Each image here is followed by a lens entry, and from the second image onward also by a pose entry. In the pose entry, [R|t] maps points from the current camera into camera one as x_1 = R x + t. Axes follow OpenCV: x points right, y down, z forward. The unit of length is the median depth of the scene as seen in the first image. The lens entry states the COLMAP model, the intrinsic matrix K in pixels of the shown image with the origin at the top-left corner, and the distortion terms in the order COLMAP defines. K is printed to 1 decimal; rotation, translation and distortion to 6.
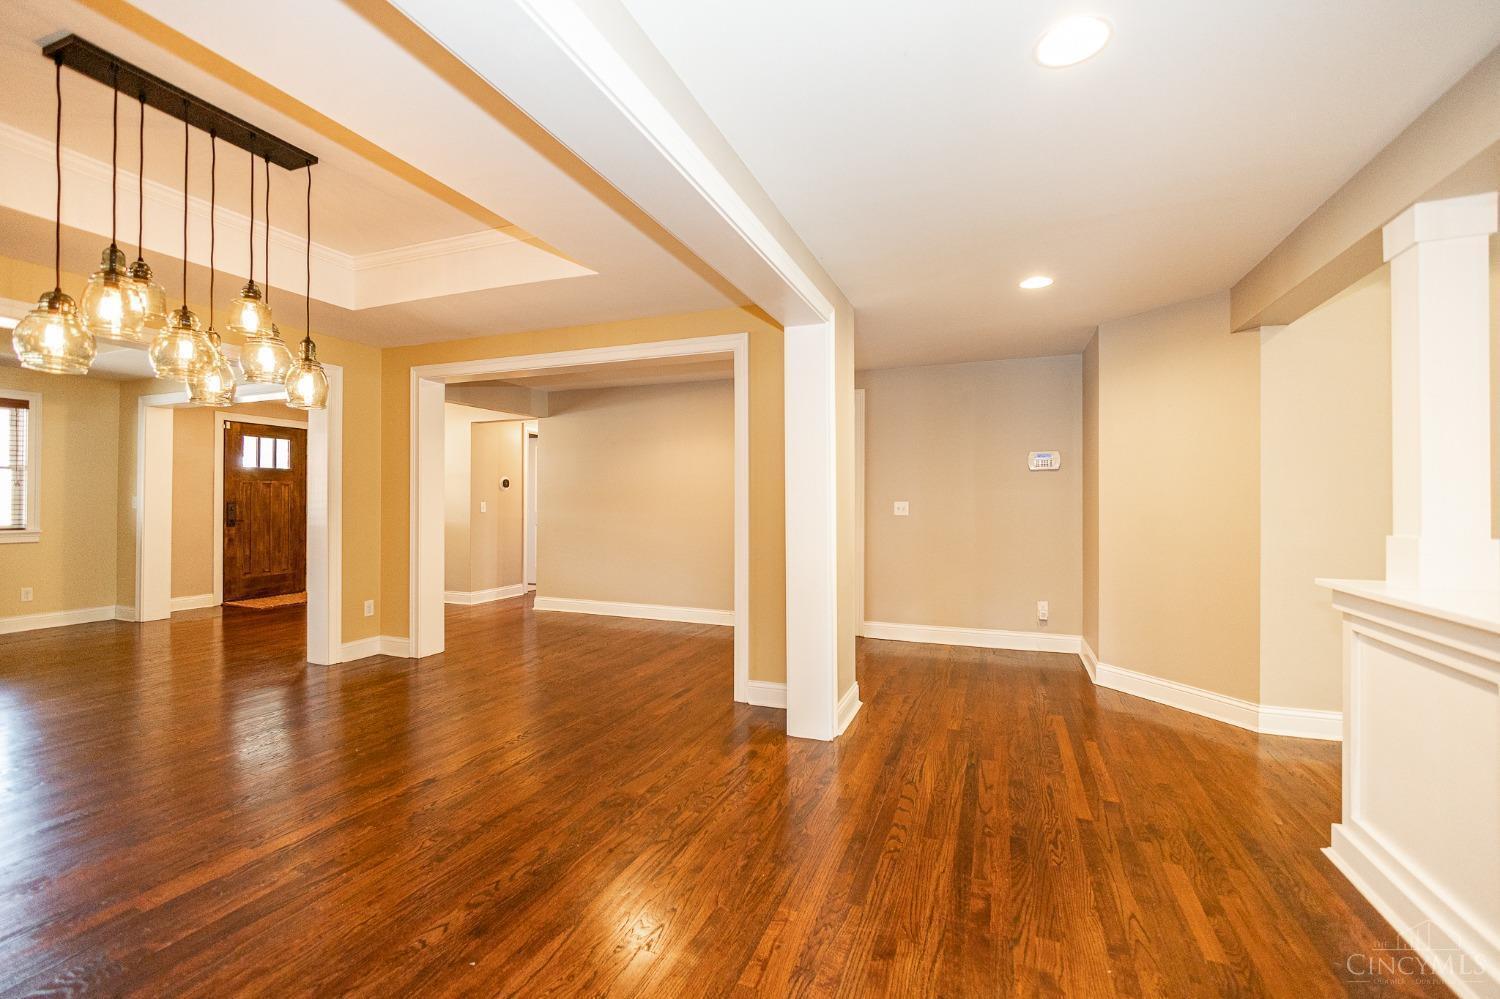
lens RADIAL K [[654.4, 0, 751.4], [0, 654.4, 498.0], [0, 0, 1]] dist [-0.000997, -0.000048]
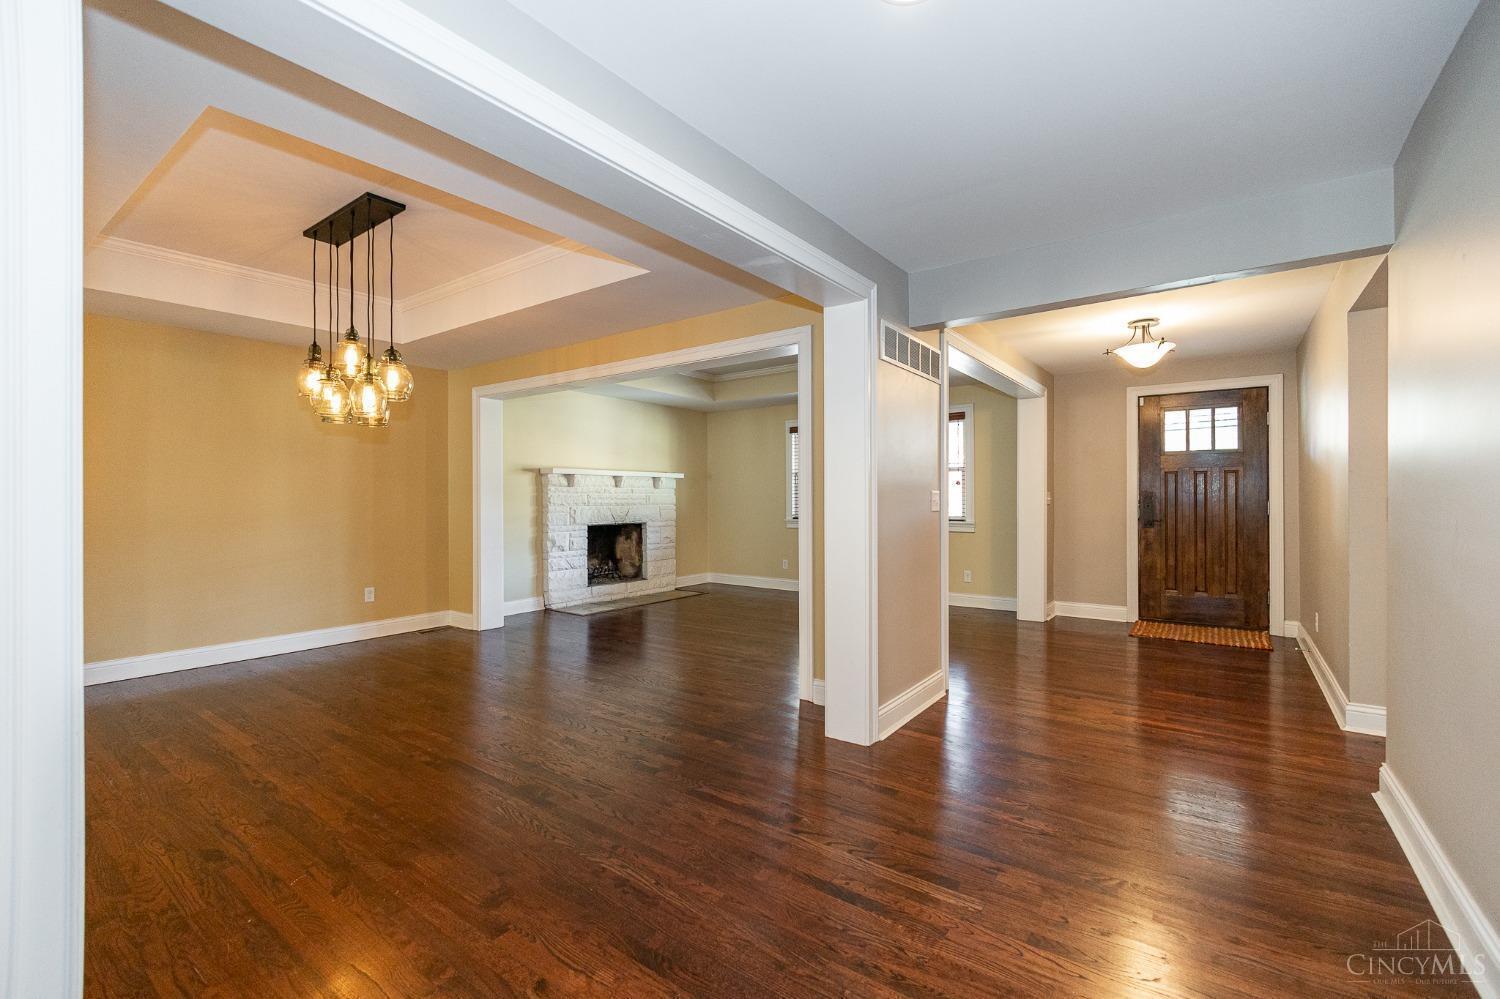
lens RADIAL K [[654.4, 0, 746.4], [0, 654.4, 501.3], [0, 0, 1]] dist [-0.000997, -0.000048]
pose [[-0.278269, 0.001558, -0.960502, 0.108537], [0.008335, 0.999965, -0.000793, 0.007649], [0.960467, -0.008227, -0.278272, 0.731749]]
